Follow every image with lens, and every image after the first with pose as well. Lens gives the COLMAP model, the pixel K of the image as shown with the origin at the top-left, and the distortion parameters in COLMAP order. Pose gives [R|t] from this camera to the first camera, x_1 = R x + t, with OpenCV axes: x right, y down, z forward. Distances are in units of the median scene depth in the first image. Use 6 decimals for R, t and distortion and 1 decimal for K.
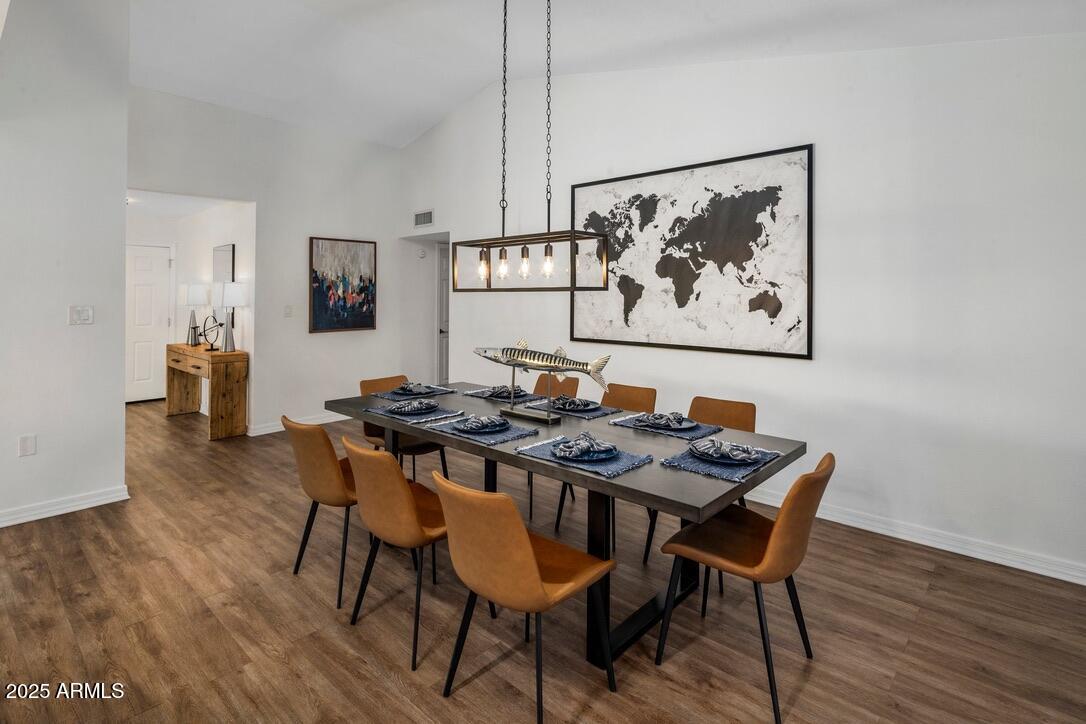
lens RADIAL K [[533.1, 0, 543.8], [0, 533.1, 284.3], [0, 0, 1]] dist [-0.000369, 0.000342]
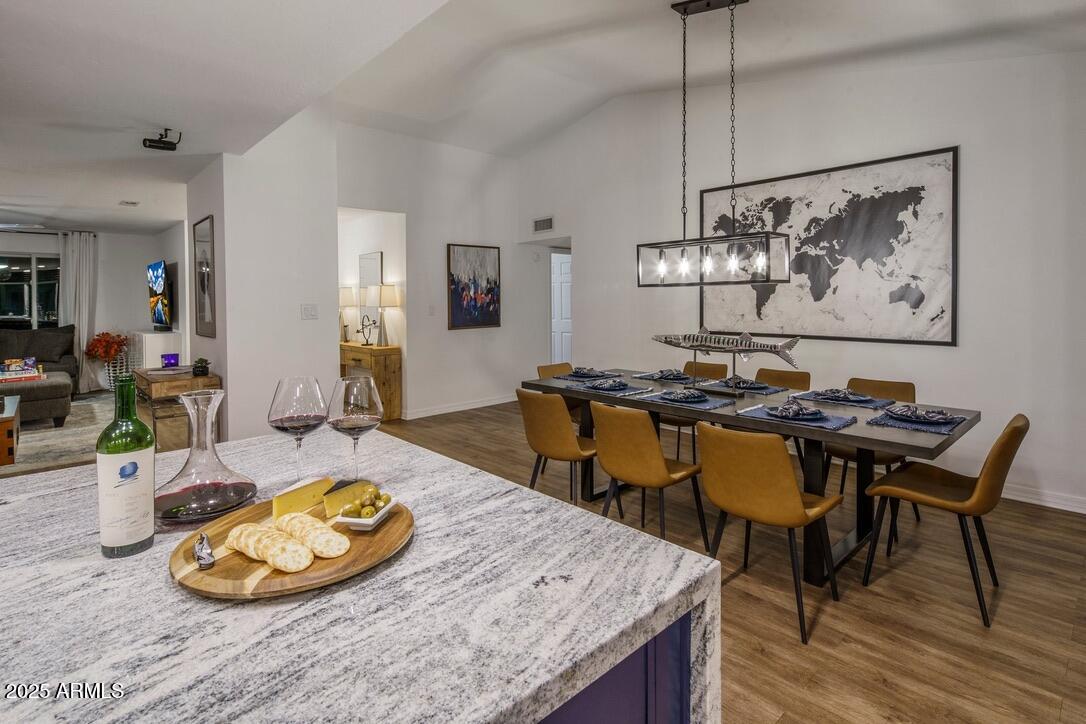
lens RADIAL K [[532.4, 0, 543.2], [0, 532.4, 302.6], [0, 0, 1]] dist [0.000168, -0.001605]
pose [[0.995764, -0.010699, -0.091316, -0.205500], [0.013100, 0.999583, 0.025726, 0.012055], [0.091003, -0.026813, 0.995490, -0.134770]]
